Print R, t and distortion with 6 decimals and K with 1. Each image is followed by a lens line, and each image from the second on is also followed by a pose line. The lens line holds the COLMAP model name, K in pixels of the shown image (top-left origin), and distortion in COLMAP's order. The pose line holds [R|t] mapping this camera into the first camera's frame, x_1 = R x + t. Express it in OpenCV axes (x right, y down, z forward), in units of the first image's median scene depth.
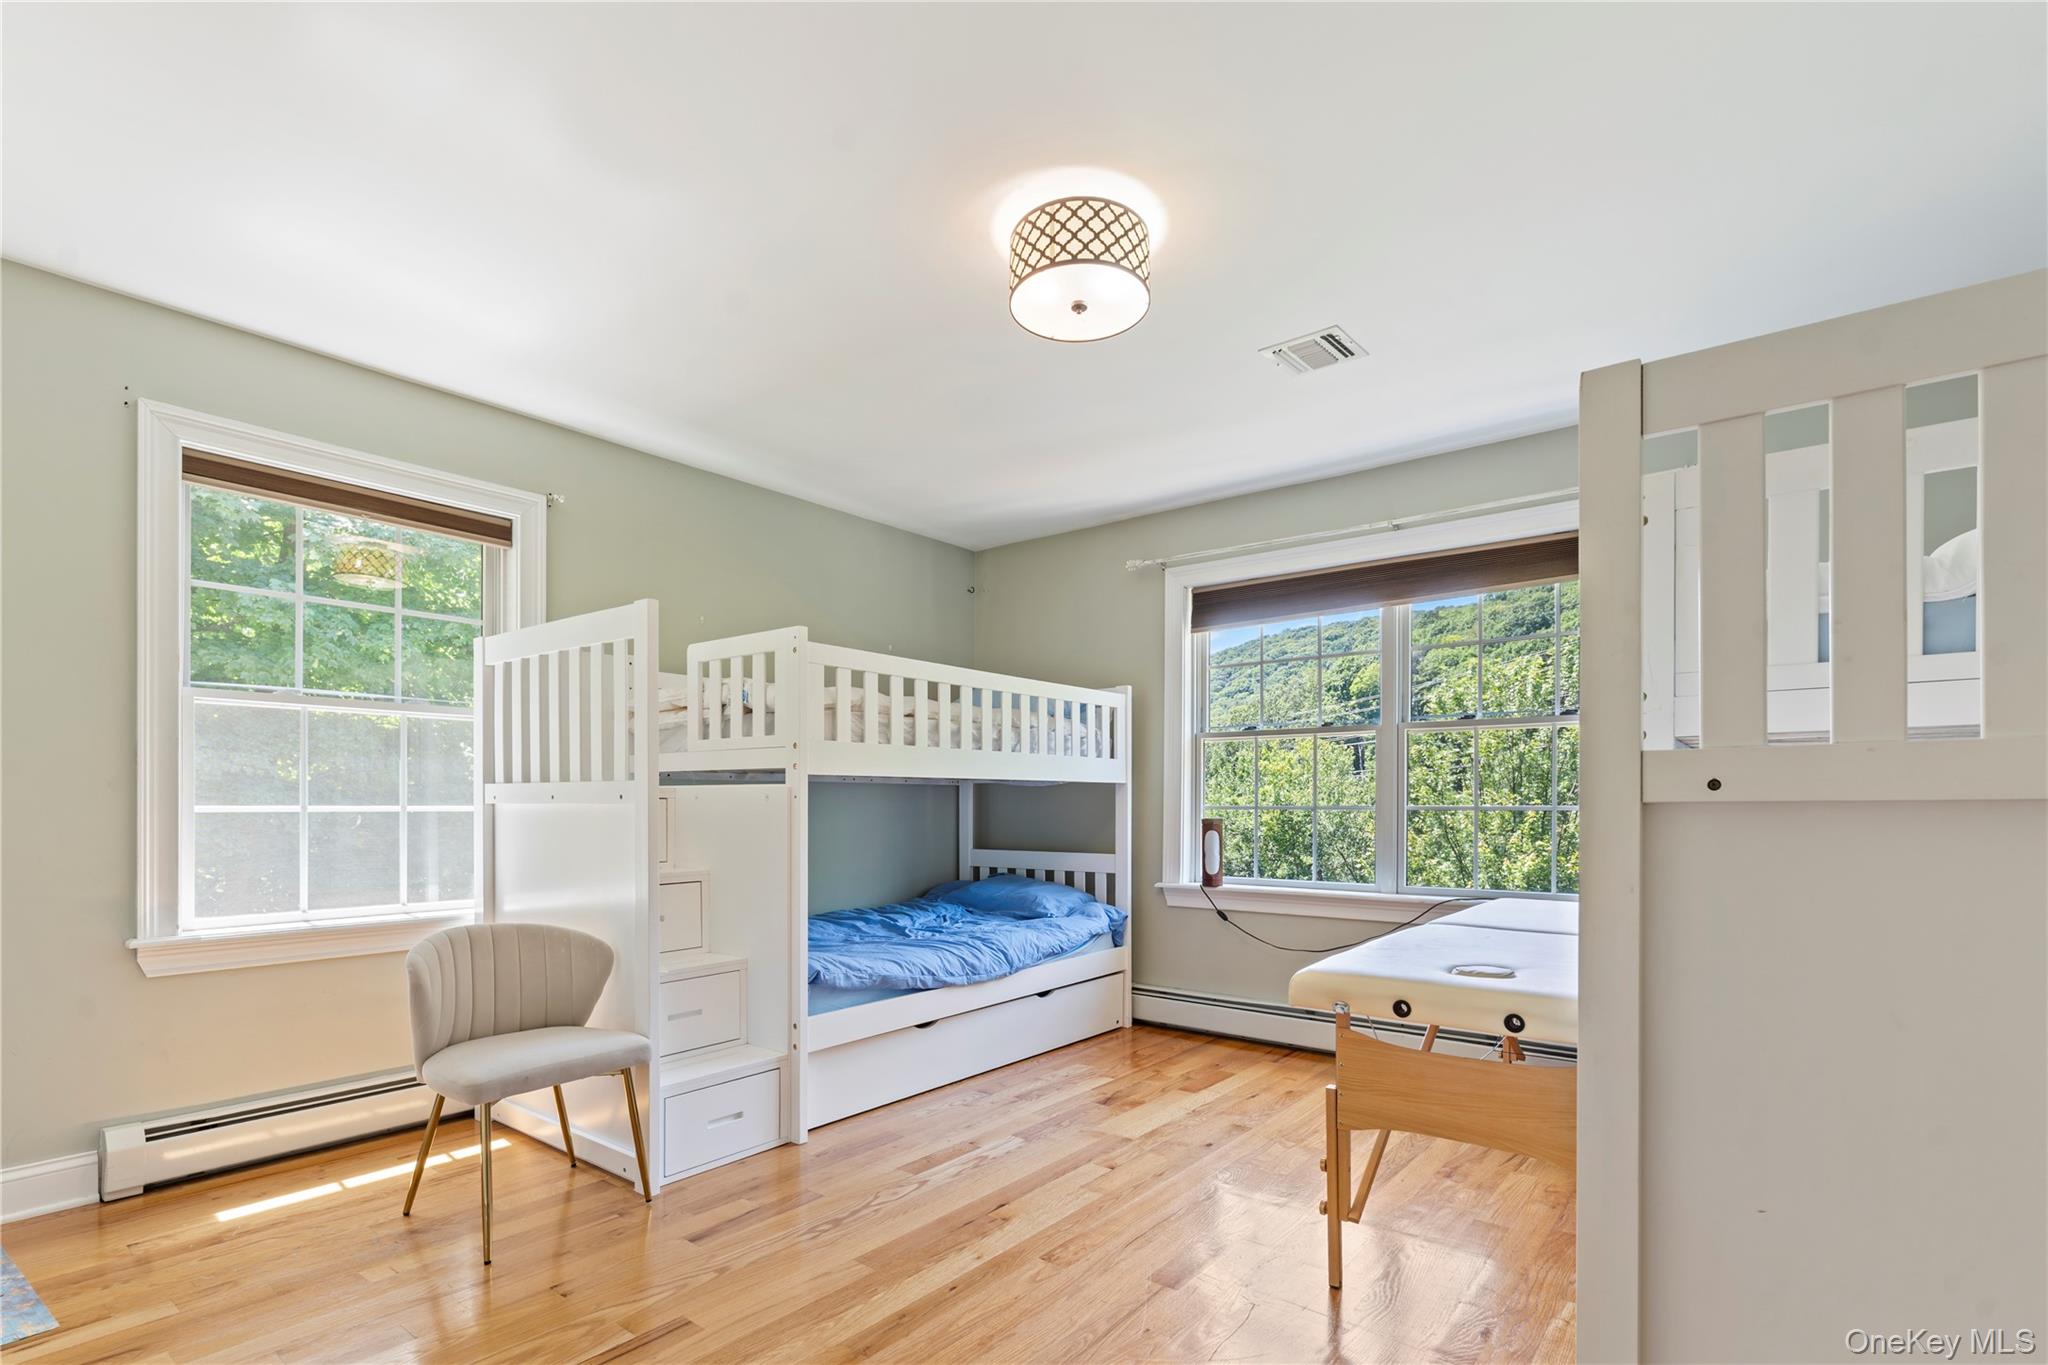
lens RADIAL K [[948.8, 0, 997.9], [0, 948.8, 805.3], [0, 0, 1]] dist [-0.003660, 0.002578]
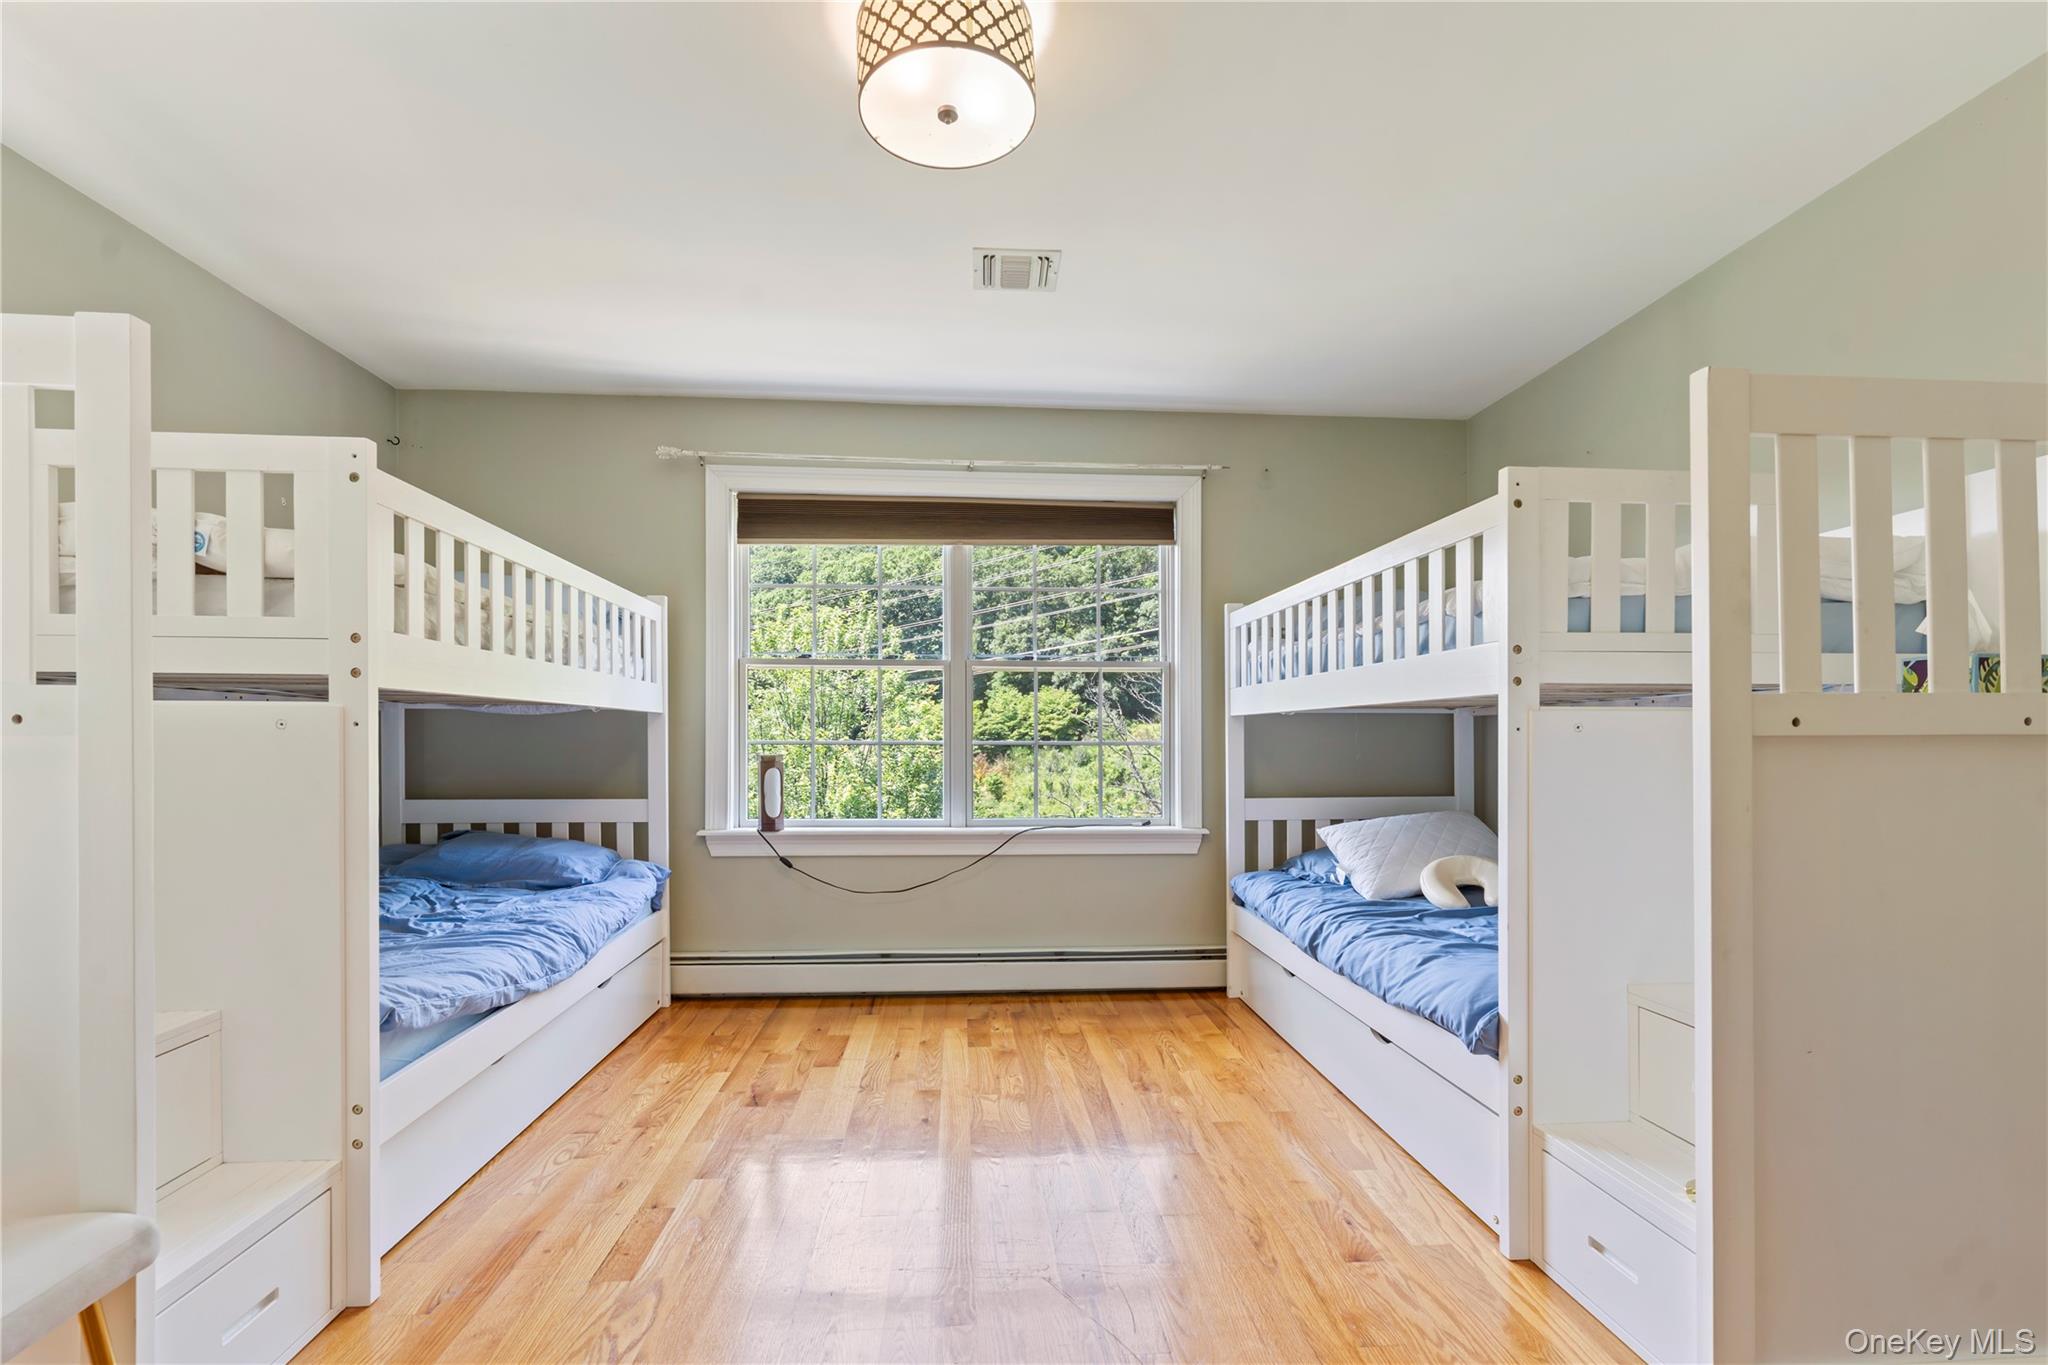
lens RADIAL K [[948.8, 0, 1017.9], [0, 948.8, 736.9], [0, 0, 1]] dist [-0.003660, 0.002578]
pose [[0.735777, 0.003452, 0.677215, -0.211988], [-0.000676, 0.999990, -0.004363, 0.001046], [-0.677224, 0.002752, 0.735772, 0.190587]]
